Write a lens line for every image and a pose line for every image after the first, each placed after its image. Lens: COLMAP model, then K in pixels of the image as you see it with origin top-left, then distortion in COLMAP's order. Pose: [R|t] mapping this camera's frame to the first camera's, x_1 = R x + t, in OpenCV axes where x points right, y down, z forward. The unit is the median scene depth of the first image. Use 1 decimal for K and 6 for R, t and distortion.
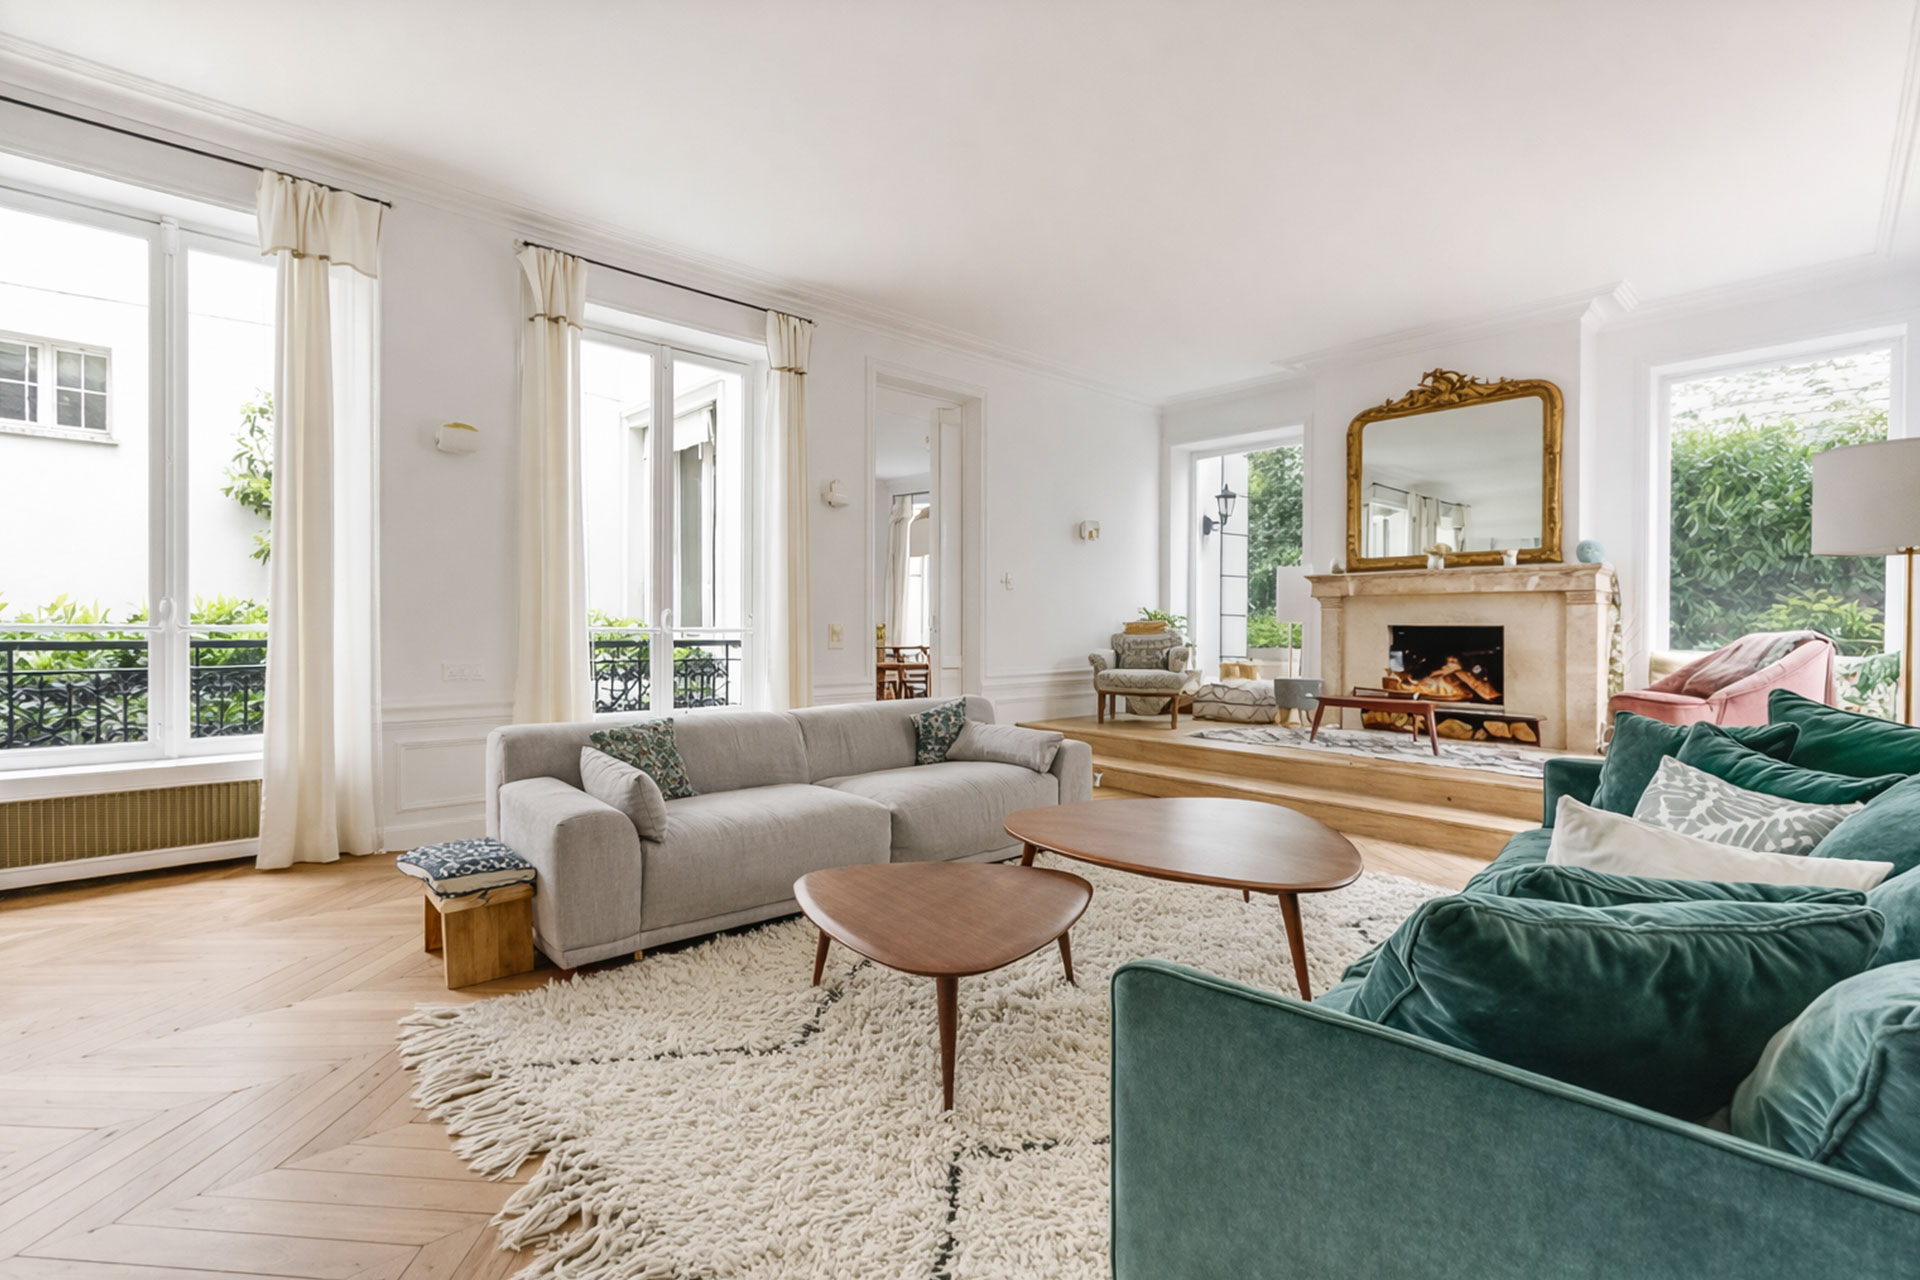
lens RADIAL K [[805.2, 0, 959.0], [0, 805.2, 618.4], [0, 0, 1]] dist [-0.001532, -0.000170]
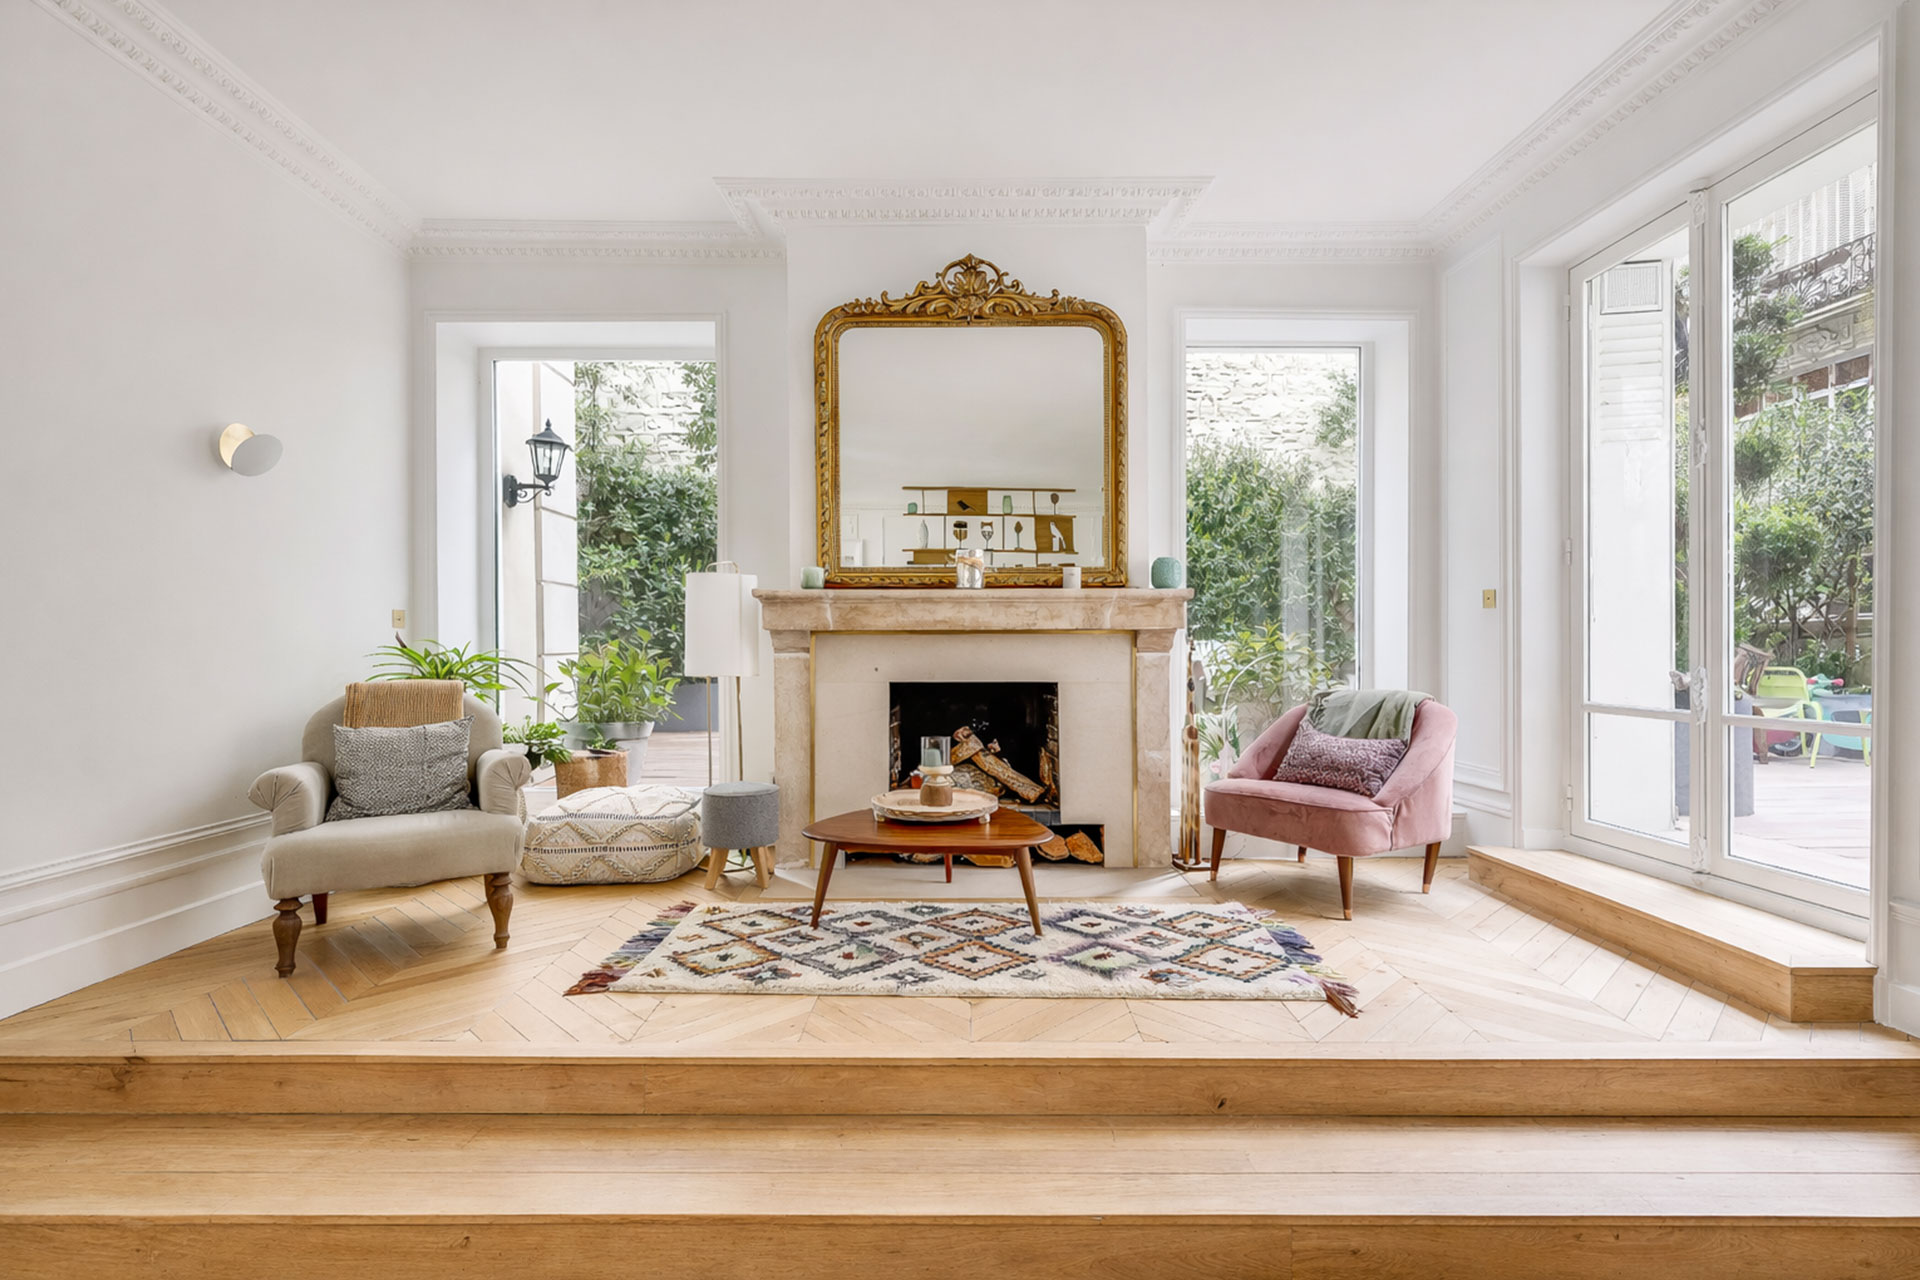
lens RADIAL K [[887.0, 0, 921.6], [0, 887.0, 639.4], [0, 0, 1]] dist [-0.000675, -0.000117]
pose [[0.677556, -0.008790, 0.735418, 0.086792], [0.009692, 0.999948, 0.003022, -0.027498], [-0.735407, 0.005080, 0.677607, 0.578088]]
